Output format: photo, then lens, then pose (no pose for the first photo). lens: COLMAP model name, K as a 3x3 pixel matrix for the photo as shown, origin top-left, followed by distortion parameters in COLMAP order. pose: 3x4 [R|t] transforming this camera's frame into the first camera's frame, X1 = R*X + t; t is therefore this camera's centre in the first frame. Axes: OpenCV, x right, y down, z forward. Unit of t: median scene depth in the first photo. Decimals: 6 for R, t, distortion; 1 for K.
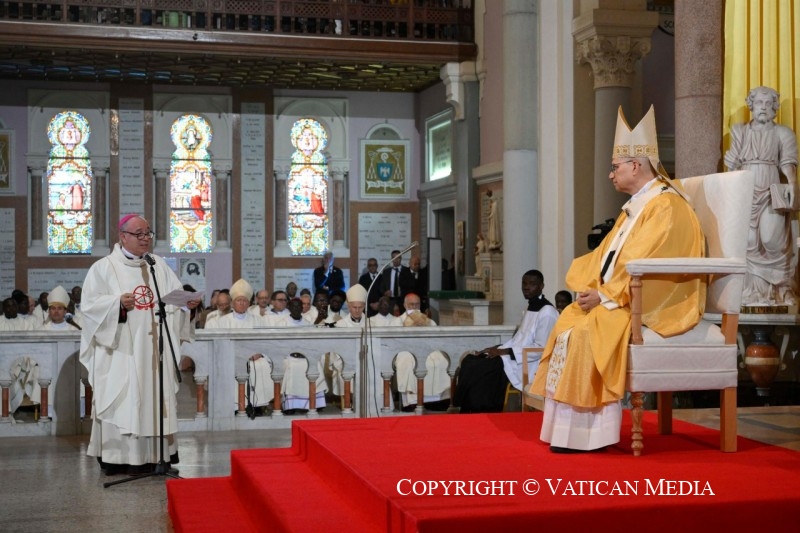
lens RADIAL K [[1249.7, 0, 400.9], [0, 1249.7, 268.5], [0, 0, 1]] dist [0.037993, 0.000000]
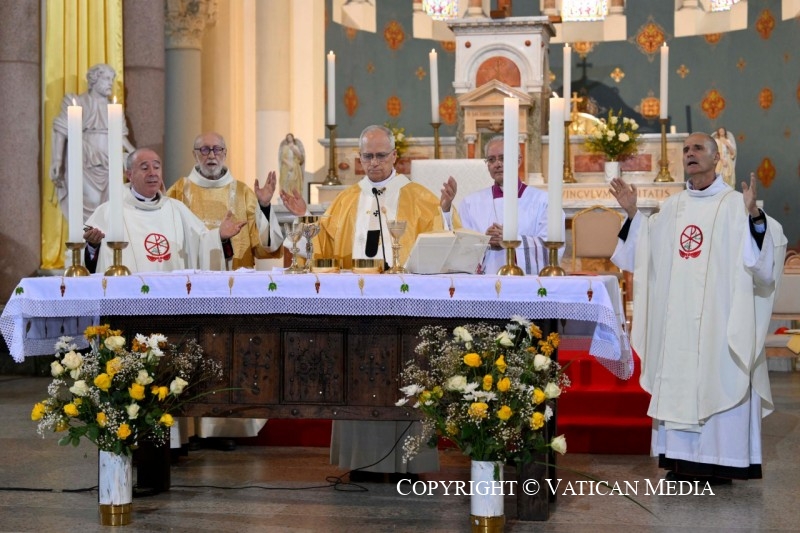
lens RADIAL K [[1631.0, 0, 406.5], [0, 1631.0, 265.4], [0, 0, 1]] dist [0.014061, 0.000000]
pose [[0.401022, -0.009340, 0.916021, -0.442671], [0.000067, 0.999948, 0.010166, 0.008745], [-0.916068, -0.004015, 0.401002, 0.083442]]
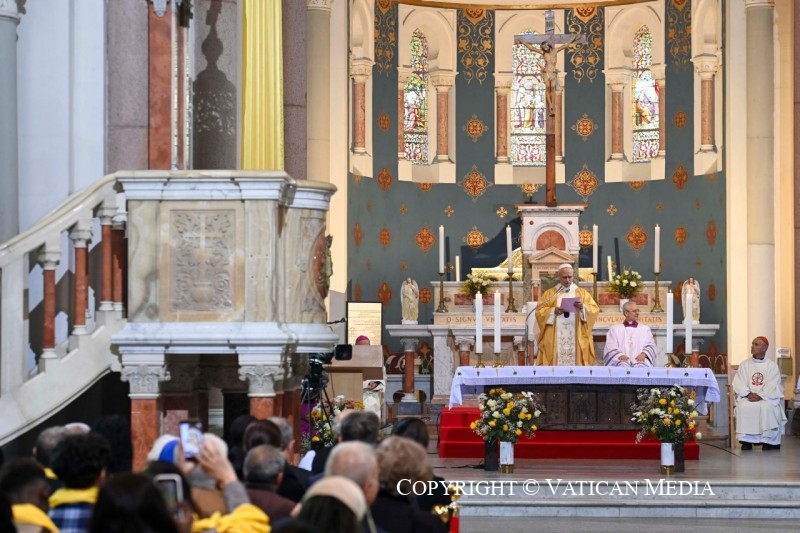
lens RADIAL K [[2181.6, 0, 401.2], [0, 2181.6, 267.7], [0, 0, 1]] dist [0.161209, 0.000000]
pose [[0.260837, 0.035628, 0.964725, -1.161360], [-0.001774, 0.999335, -0.036426, 0.004808], [-0.965381, 0.007790, 0.260727, 0.047394]]
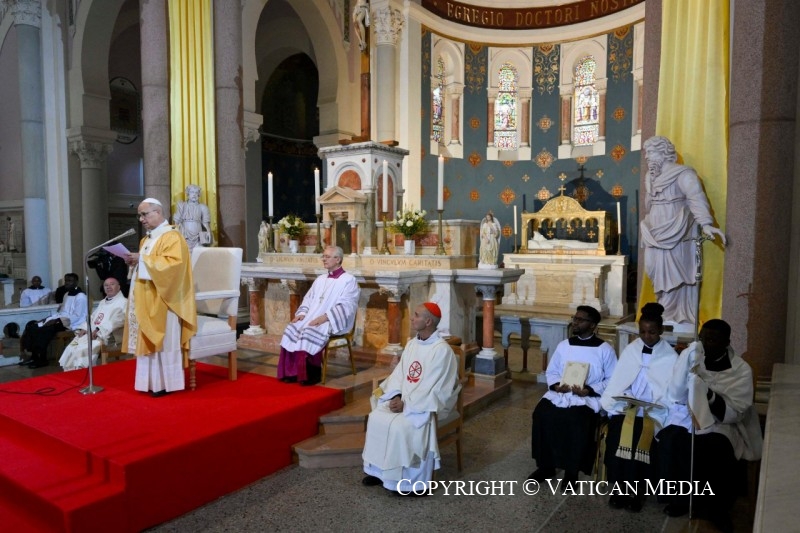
lens RADIAL K [[565.6, 0, 385.6], [0, 565.6, 277.6], [0, 0, 1]] dist [-0.000062, 0.000891]
pose [[0.754610, -0.040889, 0.654898, -0.045166], [-0.002480, 0.997872, 0.065161, -0.024926], [-0.656169, -0.050795, 0.752903, 0.033243]]
